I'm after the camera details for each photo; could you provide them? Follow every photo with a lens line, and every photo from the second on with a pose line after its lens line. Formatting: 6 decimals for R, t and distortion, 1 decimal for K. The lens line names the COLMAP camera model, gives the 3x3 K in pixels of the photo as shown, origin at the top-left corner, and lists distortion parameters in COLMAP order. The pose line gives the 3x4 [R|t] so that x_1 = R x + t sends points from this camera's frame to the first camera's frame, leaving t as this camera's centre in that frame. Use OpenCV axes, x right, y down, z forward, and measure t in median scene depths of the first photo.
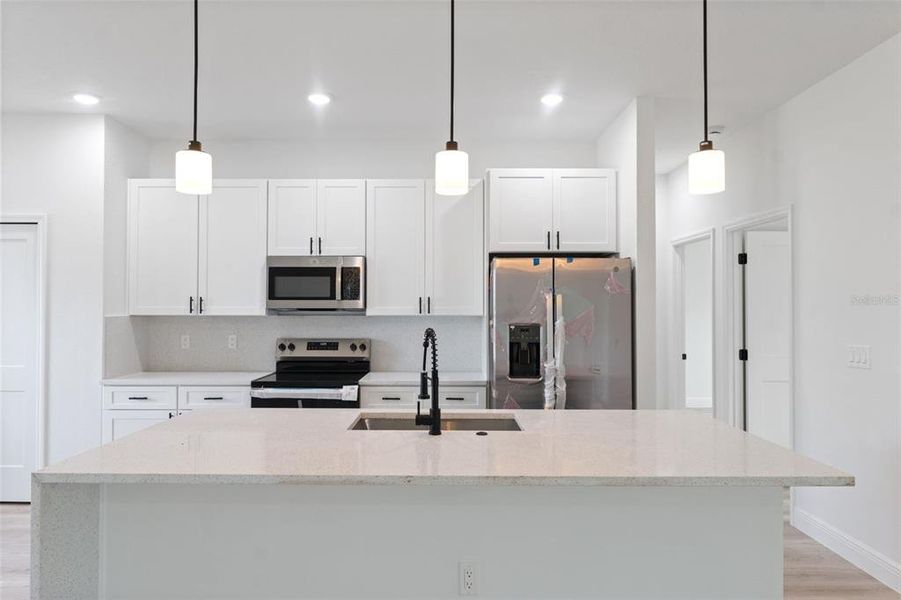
lens RADIAL K [[544.6, 0, 448.7], [0, 544.6, 304.0], [0, 0, 1]] dist [0.002915, 0.001410]
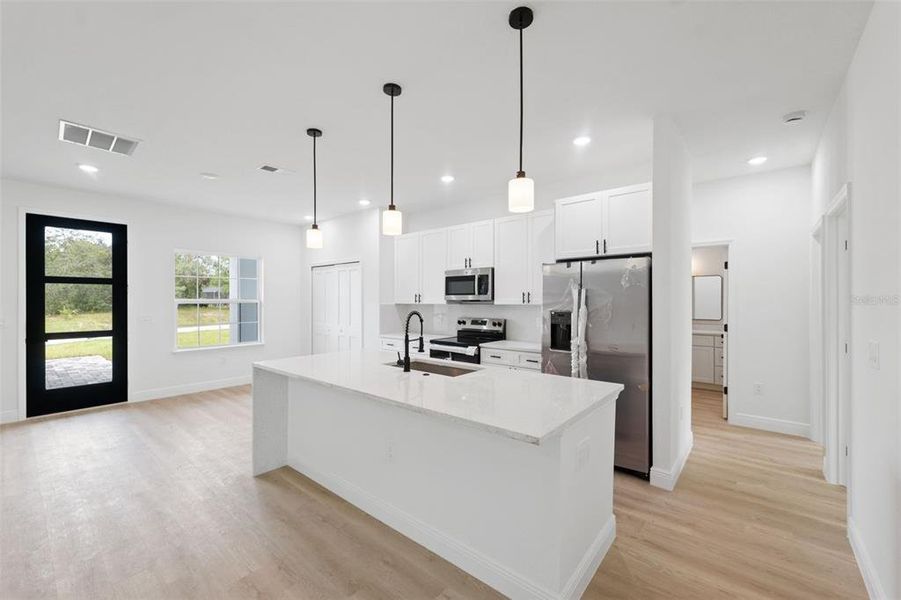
lens RADIAL K [[365.7, 0, 450.5], [0, 365.7, 300.0], [0, 0, 1]] dist [0.000796, 0.000086]
pose [[0.767437, -0.003690, -0.641114, 0.449470], [0.009068, 0.999946, 0.005100, 0.001691], [0.641061, -0.009728, 0.767429, 0.095853]]
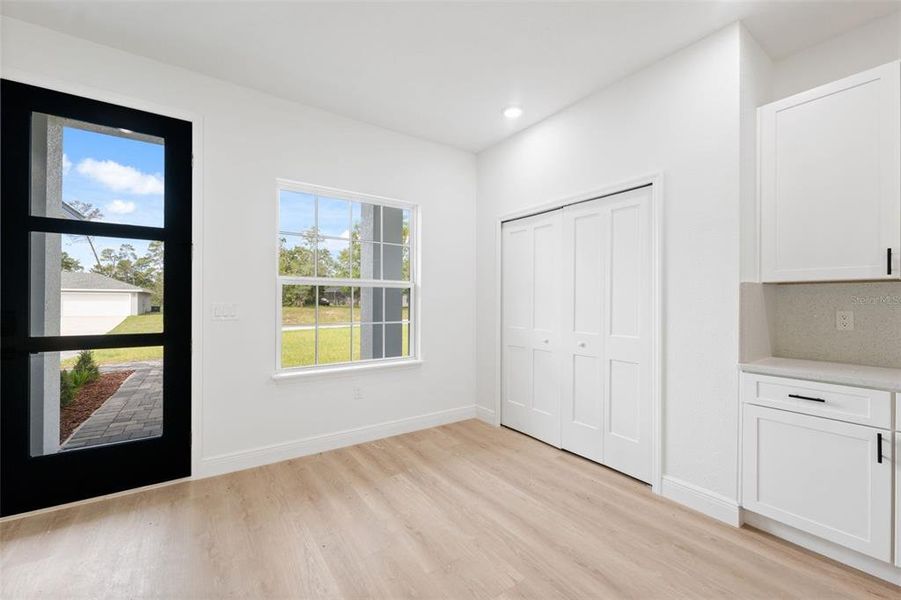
lens RADIAL K [[368.9, 0, 448.2], [0, 368.9, 302.9], [0, 0, 1]] dist [0.000227, 0.000042]
pose [[0.565152, 0.002437, -0.824983, -0.415185], [0.005089, 0.999966, 0.006440, 0.045217], [0.824971, -0.007838, 0.565120, 0.346259]]
